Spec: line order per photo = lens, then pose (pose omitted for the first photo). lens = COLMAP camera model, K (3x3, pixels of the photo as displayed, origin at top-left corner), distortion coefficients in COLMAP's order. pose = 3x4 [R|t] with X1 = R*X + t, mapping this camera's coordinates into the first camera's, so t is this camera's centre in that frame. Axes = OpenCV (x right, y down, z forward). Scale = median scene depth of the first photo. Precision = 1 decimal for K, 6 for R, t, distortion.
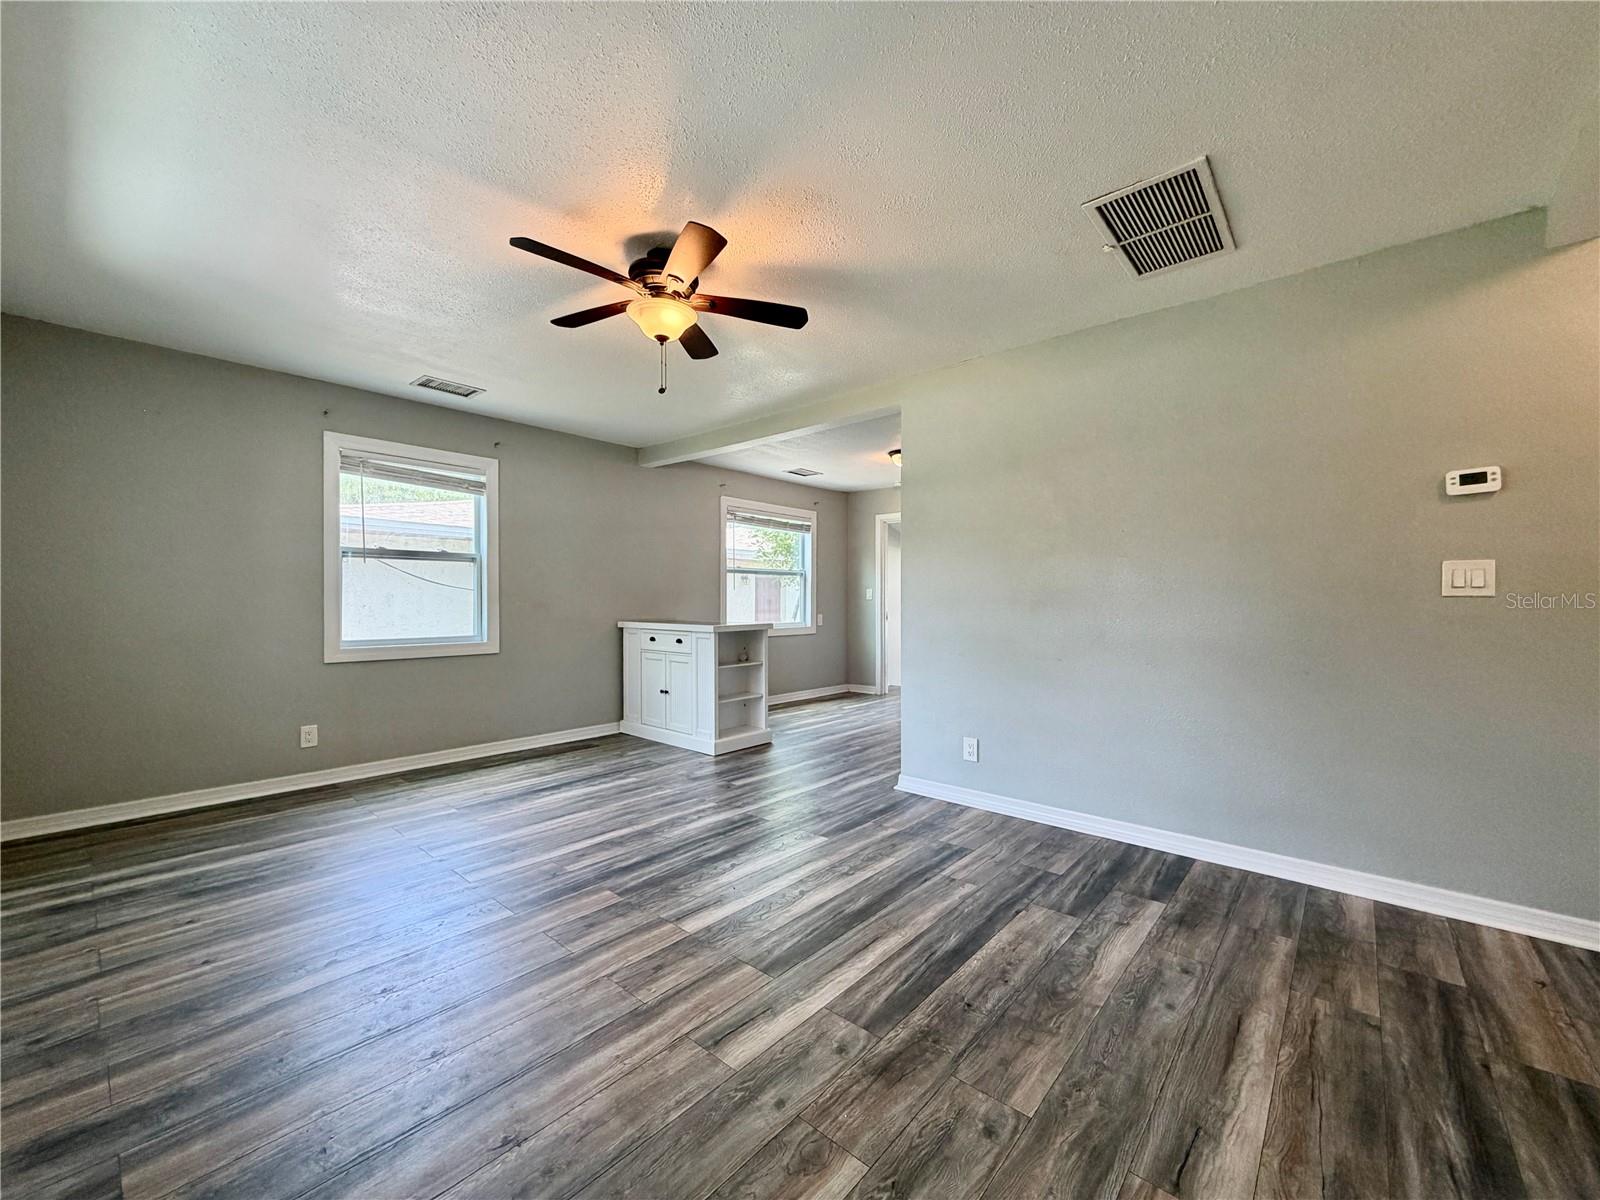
lens RADIAL K [[635.8, 0, 799.7], [0, 635.8, 614.4], [0, 0, 1]] dist [-0.002210, 0.000665]
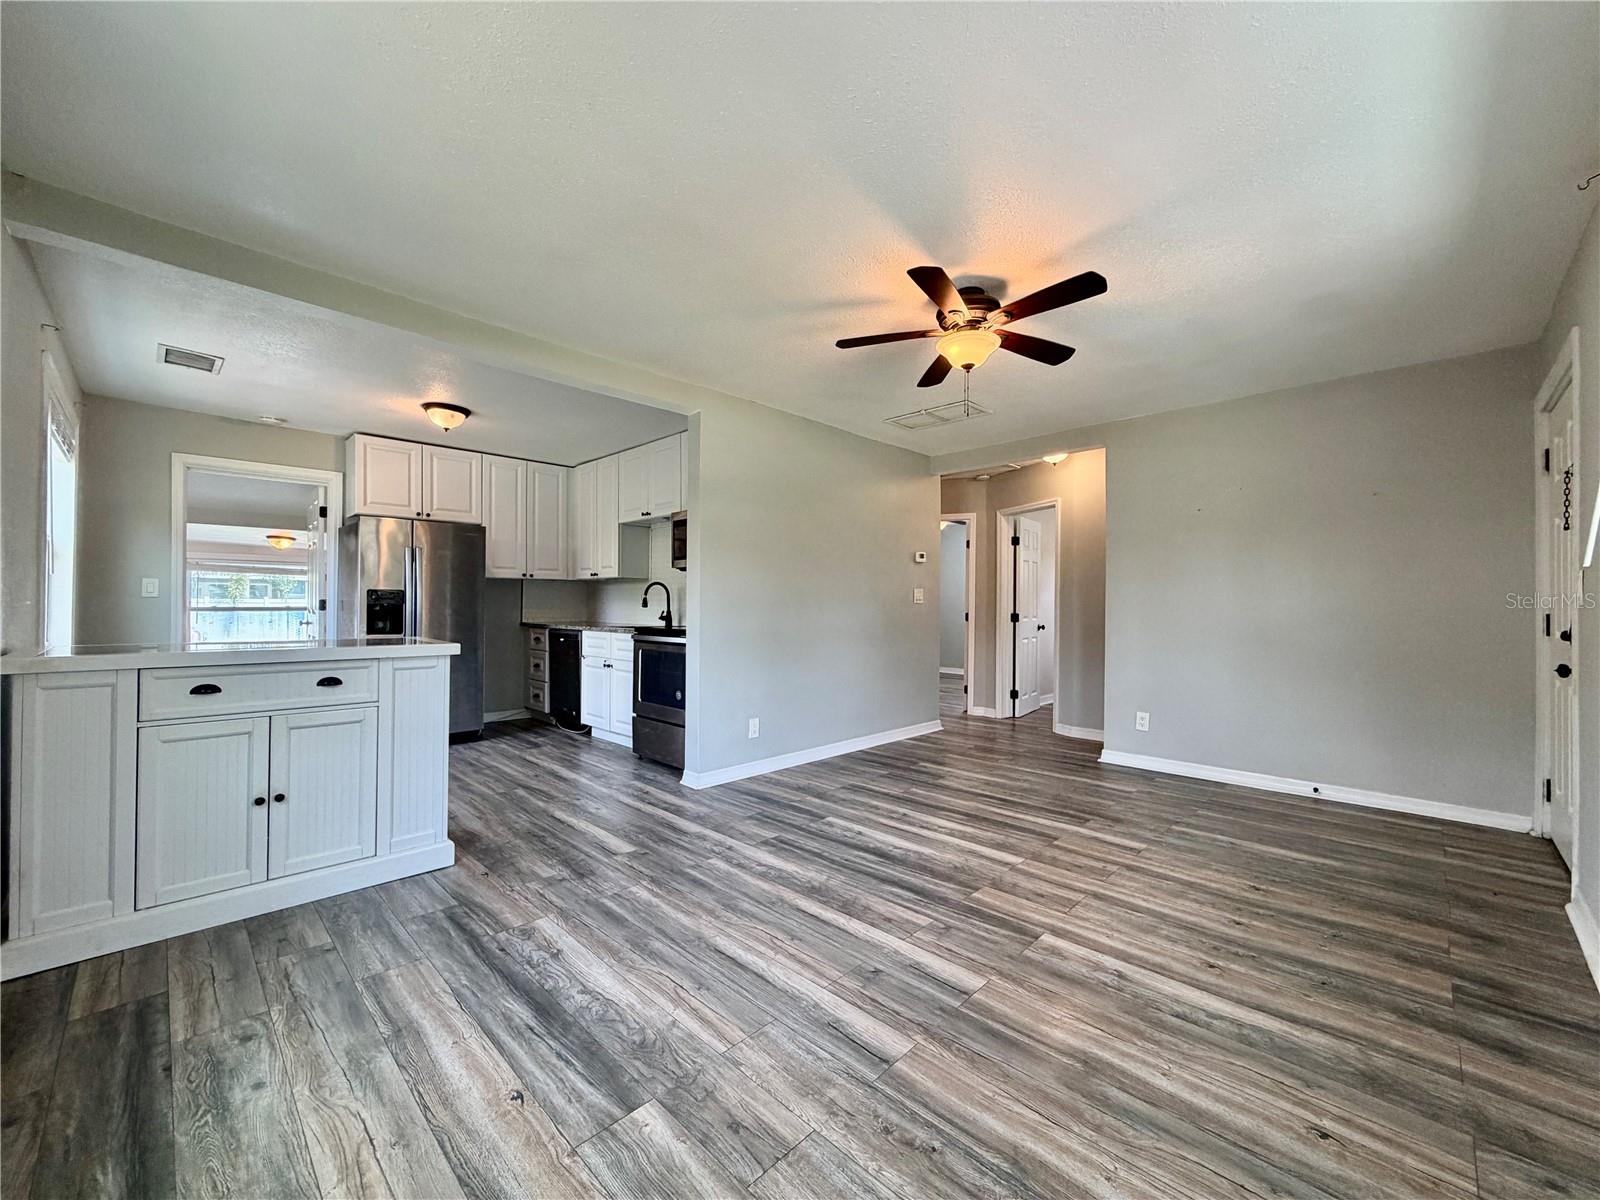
lens RADIAL K [[635.8, 0, 799.3], [0, 635.8, 594.5], [0, 0, 1]] dist [-0.002210, 0.000665]
pose [[0.060049, 0.015089, 0.998081, -1.171425], [0.013654, 0.999780, -0.015936, -0.022497], [-0.998102, 0.014585, 0.059830, 1.068230]]
